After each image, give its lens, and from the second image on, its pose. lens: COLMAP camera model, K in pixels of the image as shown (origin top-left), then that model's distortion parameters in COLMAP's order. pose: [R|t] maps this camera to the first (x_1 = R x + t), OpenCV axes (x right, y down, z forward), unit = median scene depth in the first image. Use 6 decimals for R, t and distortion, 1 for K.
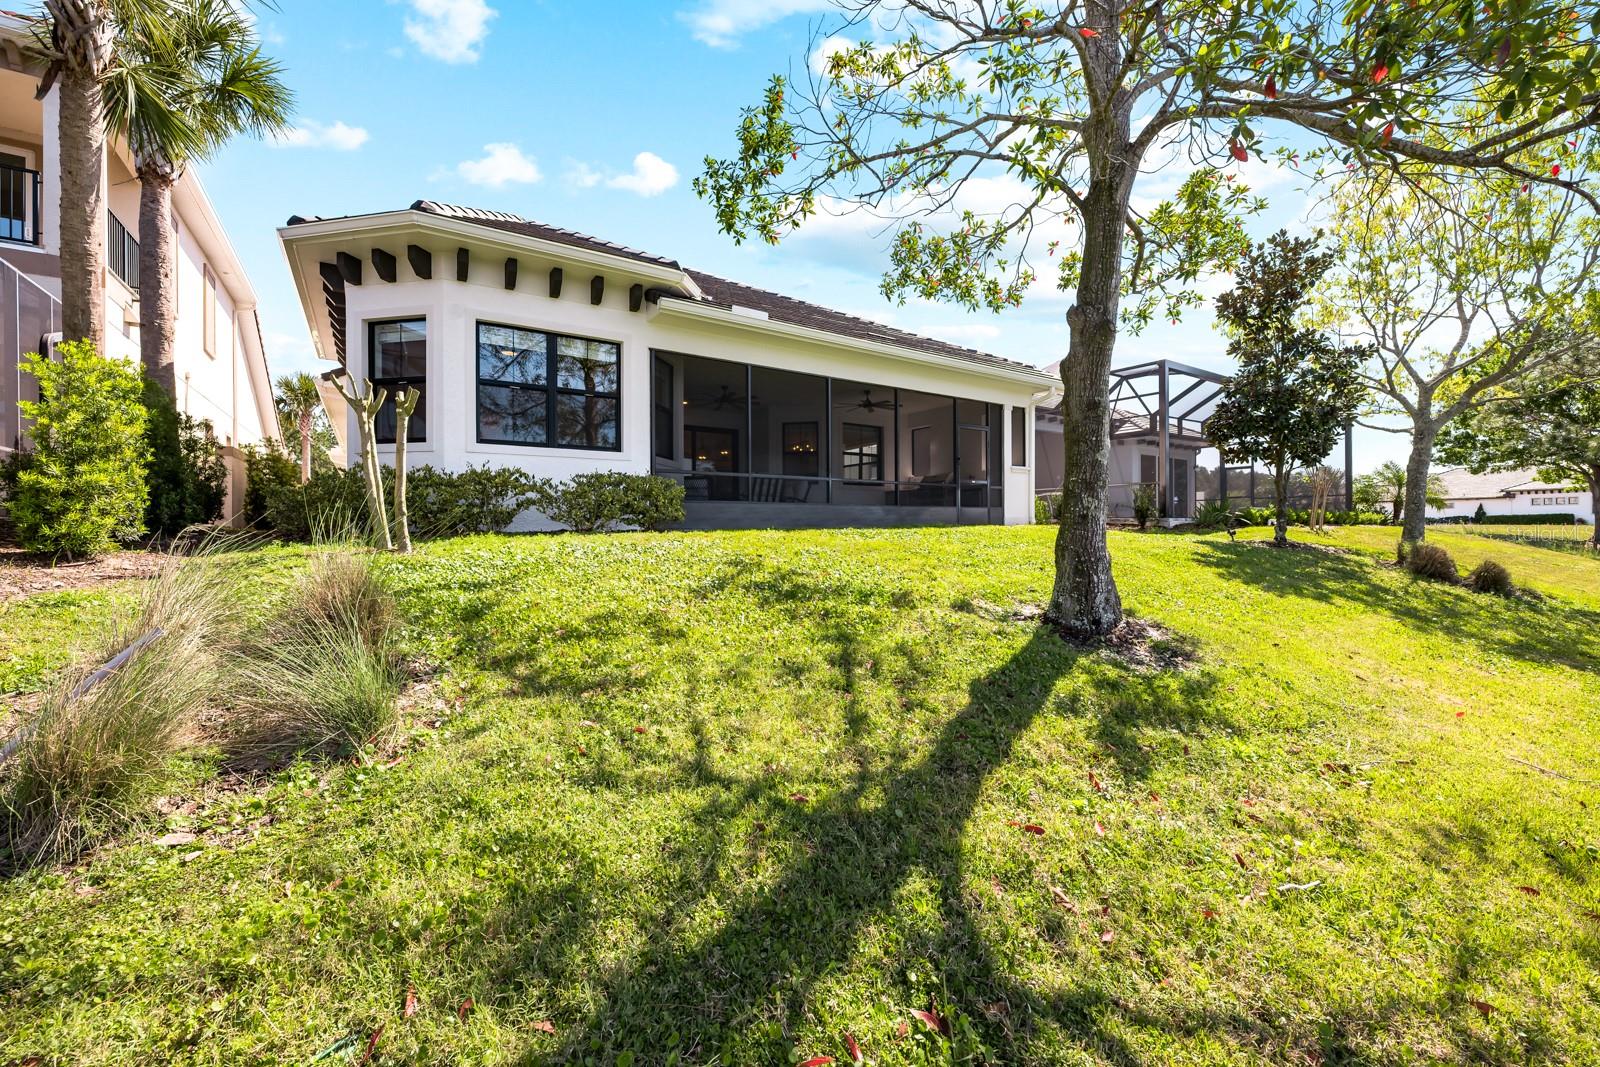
lens RADIAL K [[650.0, 0, 802.2], [0, 650.0, 522.8], [0, 0, 1]] dist [0.000727, 0.000299]
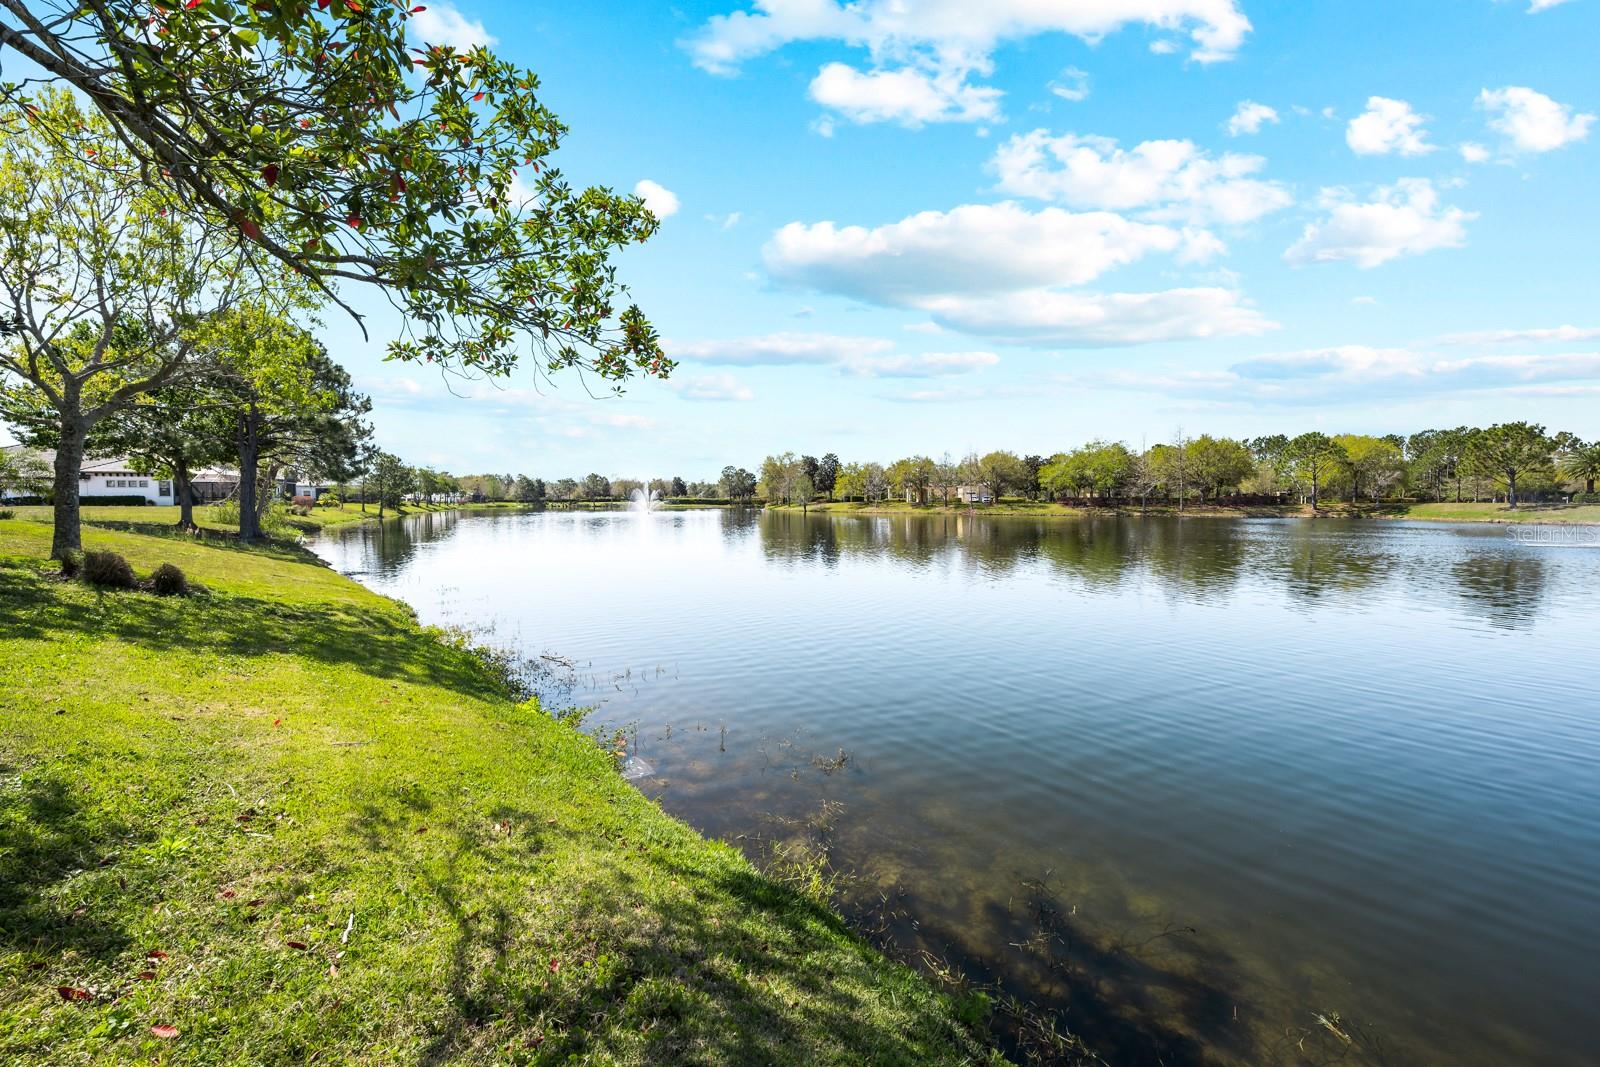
lens RADIAL K [[650.0, 0, 802.2], [0, 650.0, 522.8], [0, 0, 1]] dist [0.000727, 0.000299]
pose [[-0.111134, -0.039883, 0.993005, -0.298769], [-0.000501, 0.999197, 0.040076, -0.137869], [-0.993805, 0.003957, -0.111065, 0.230065]]
